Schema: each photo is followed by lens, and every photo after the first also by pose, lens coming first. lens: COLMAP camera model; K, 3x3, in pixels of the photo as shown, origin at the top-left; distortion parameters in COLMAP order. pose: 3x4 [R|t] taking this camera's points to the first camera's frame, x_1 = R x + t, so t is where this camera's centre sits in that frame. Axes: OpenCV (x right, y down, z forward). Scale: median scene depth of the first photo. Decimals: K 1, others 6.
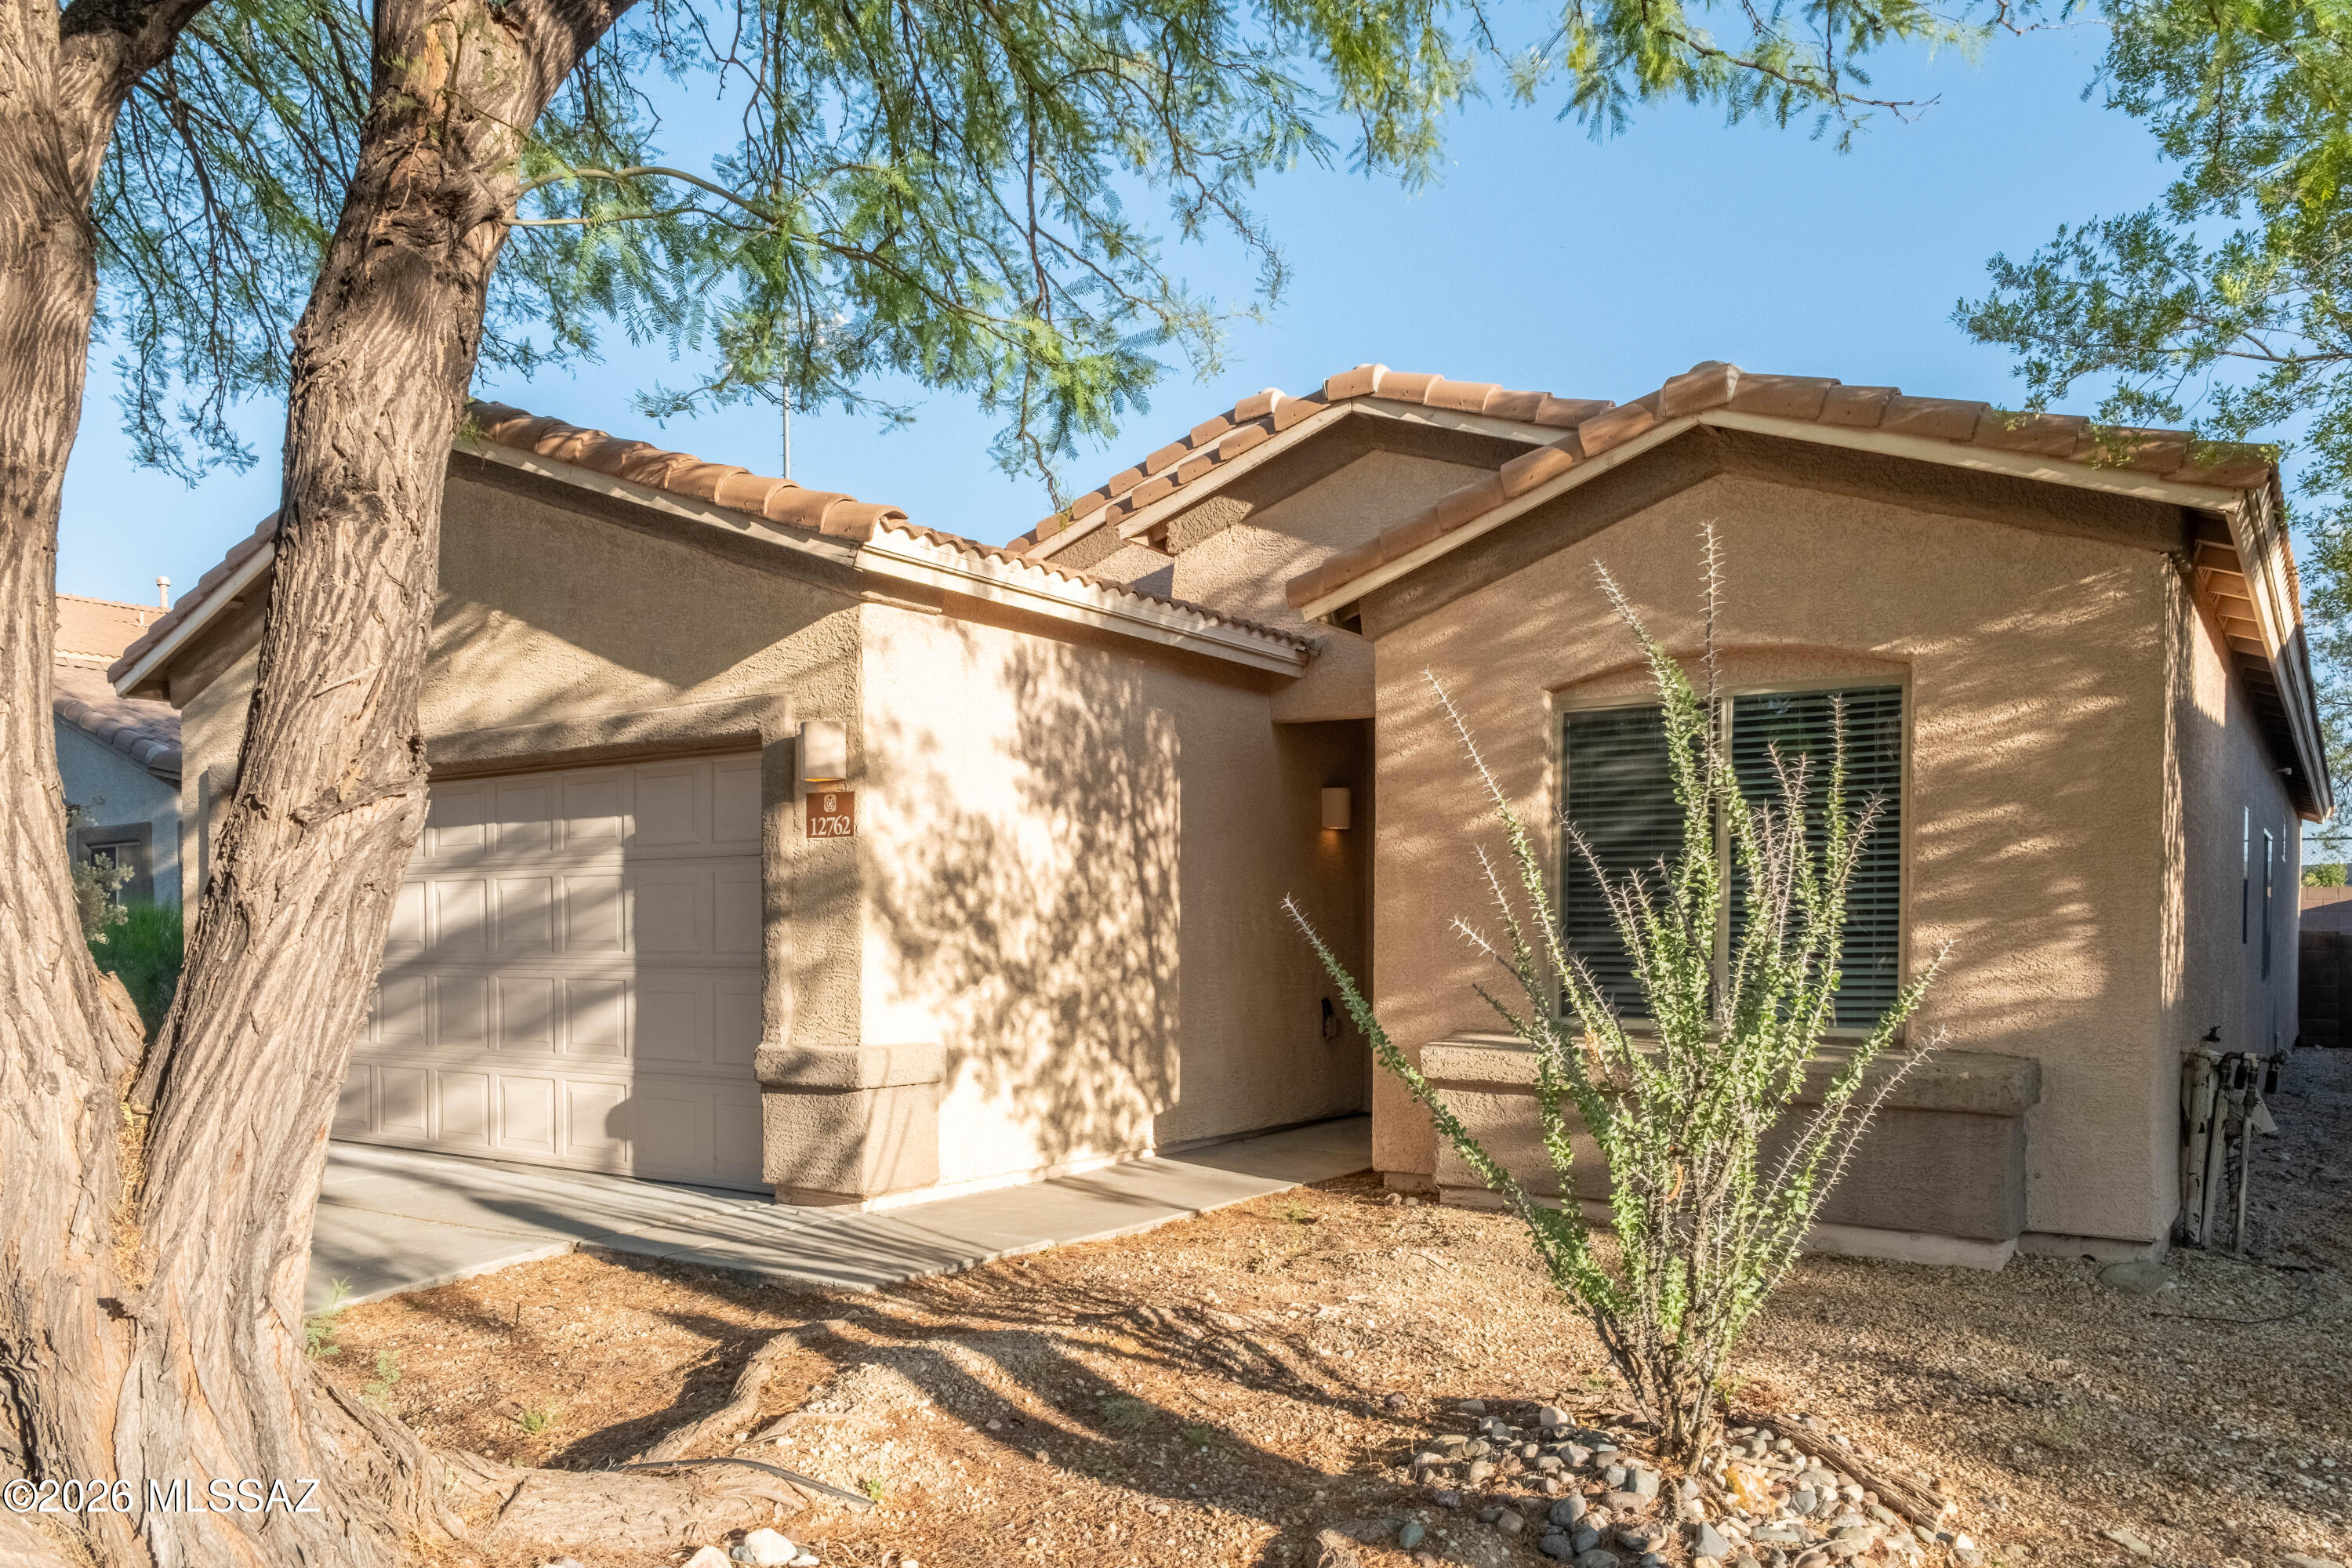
lens RADIAL K [[1653.7, 0, 1173.6], [0, 1653.7, 724.7], [0, 0, 1]] dist [0.000488, -0.000299]
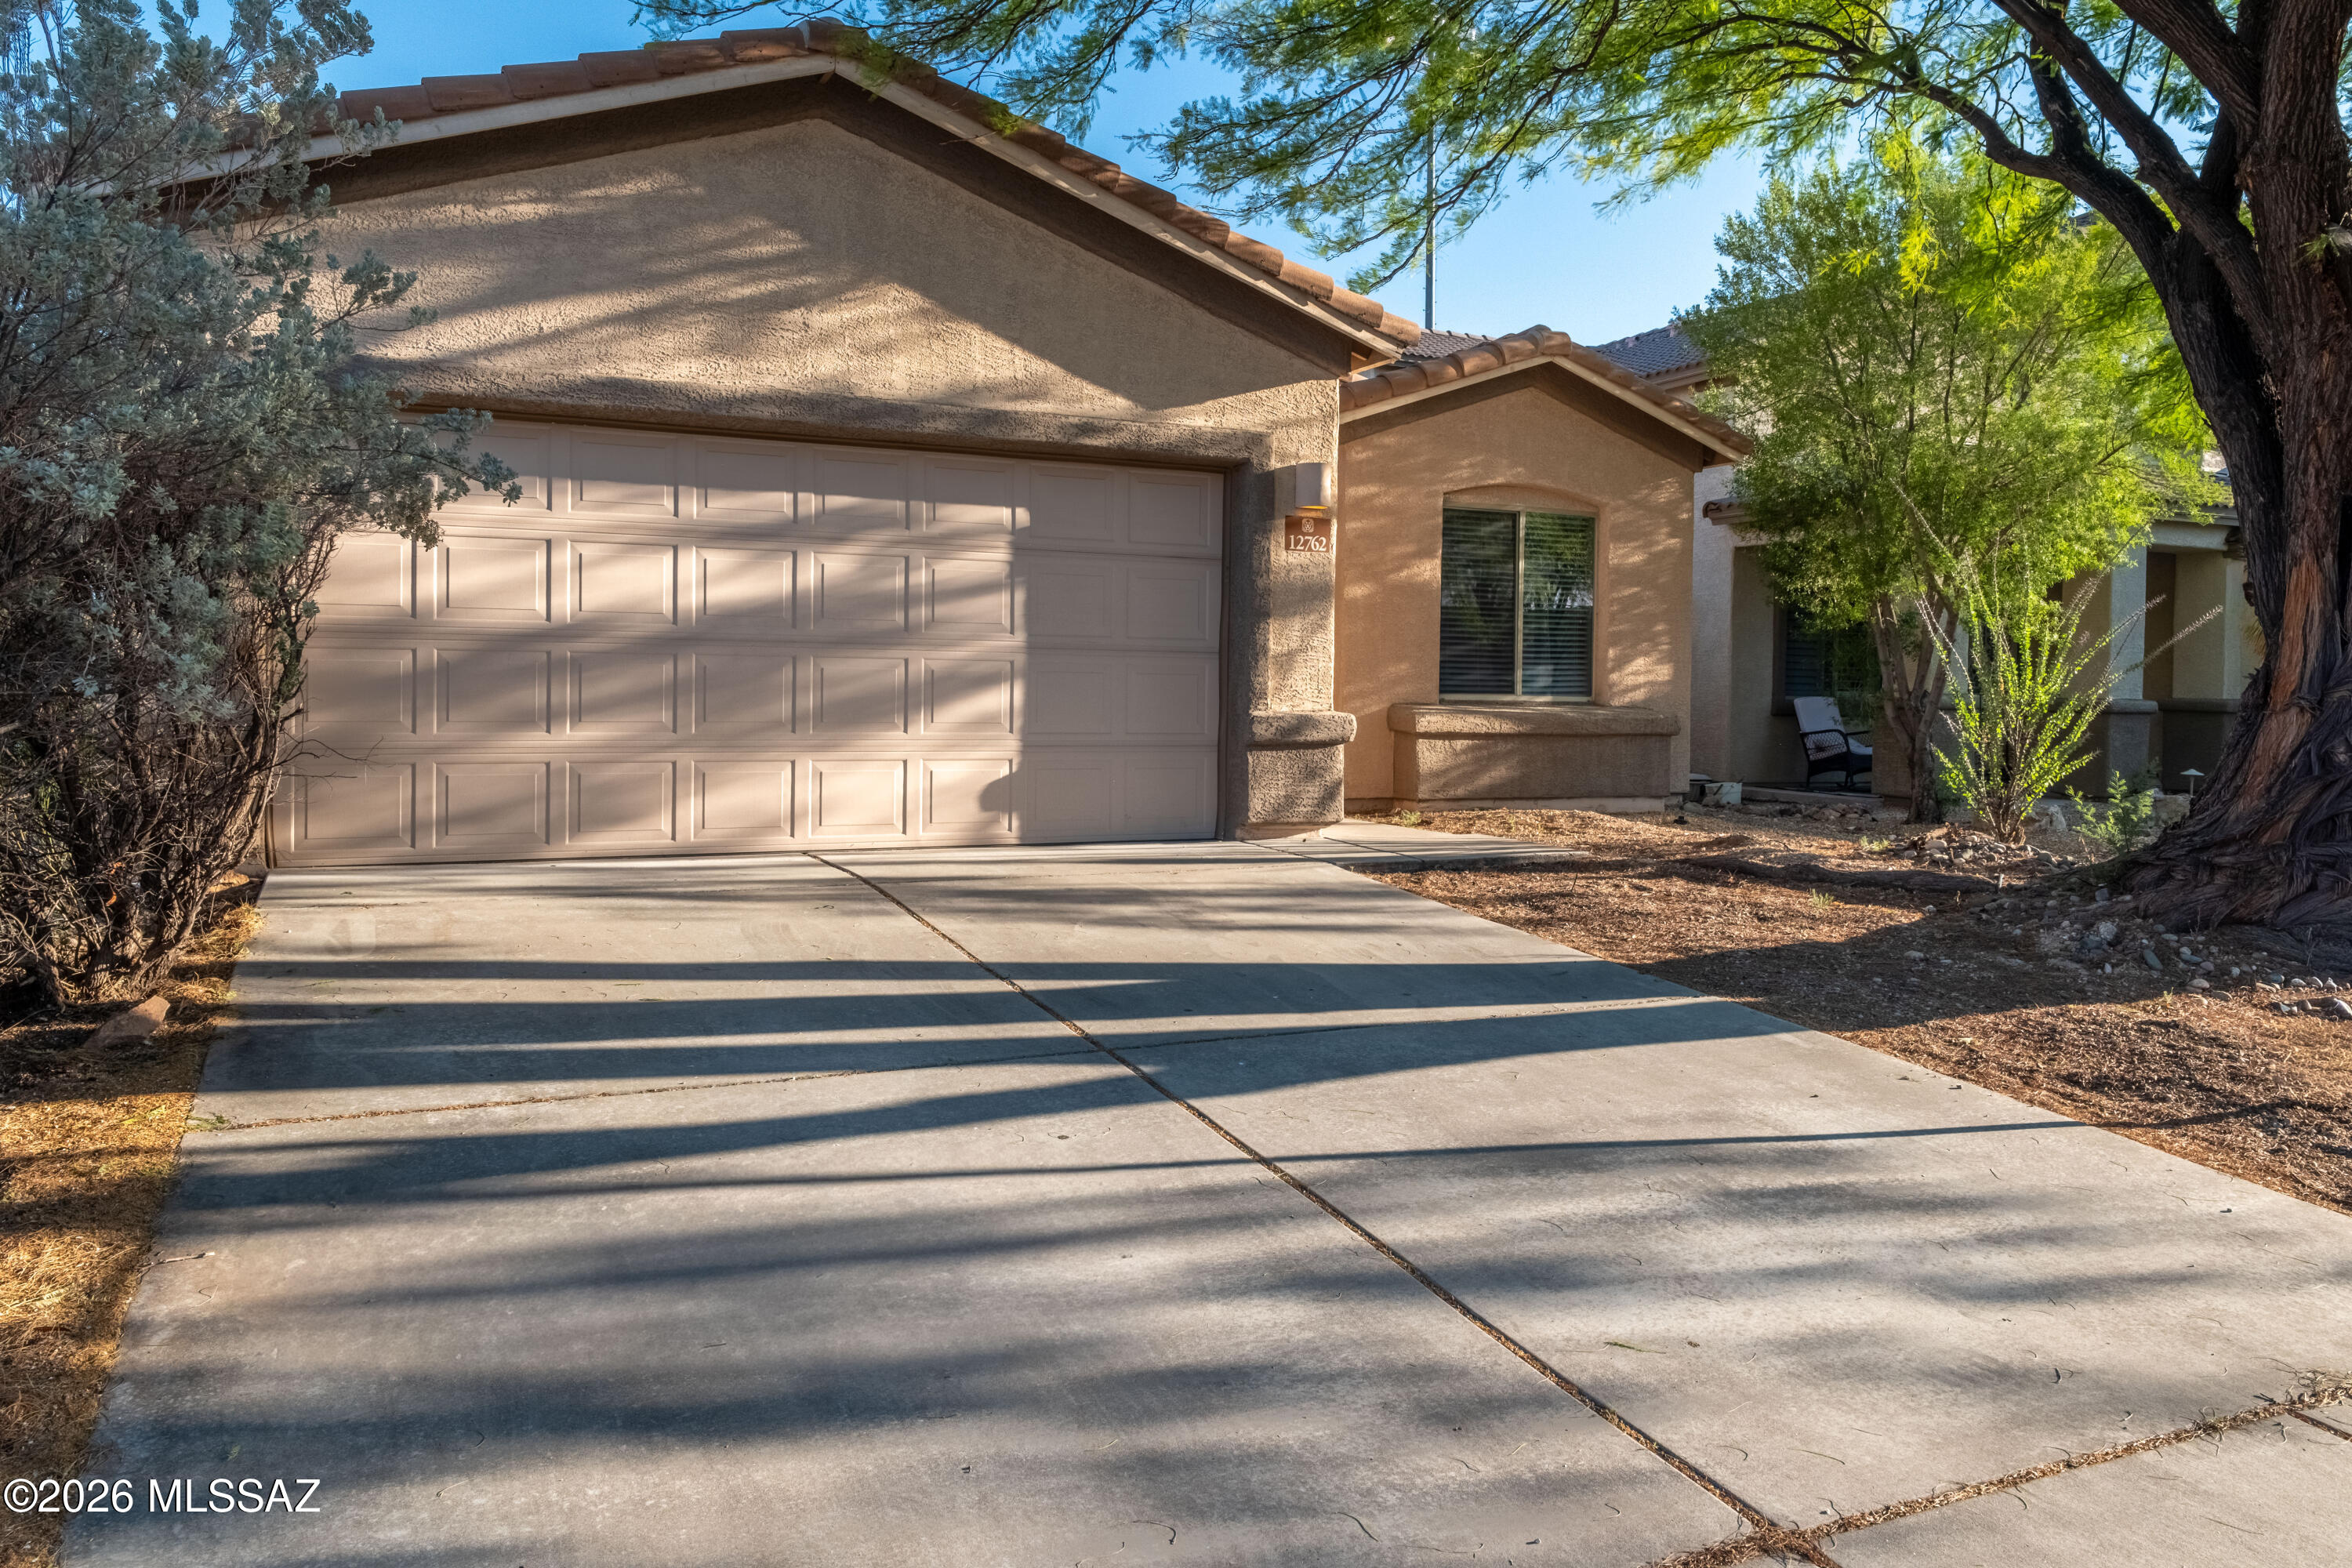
lens RADIAL K [[1653.7, 0, 1173.6], [0, 1653.7, 724.7], [0, 0, 1]] dist [0.000488, -0.000299]
pose [[0.475533, -0.011027, 0.879629, -1.241740], [-0.115228, 0.990526, 0.074710, 0.101463], [-0.872119, -0.136885, 0.469757, 0.407890]]
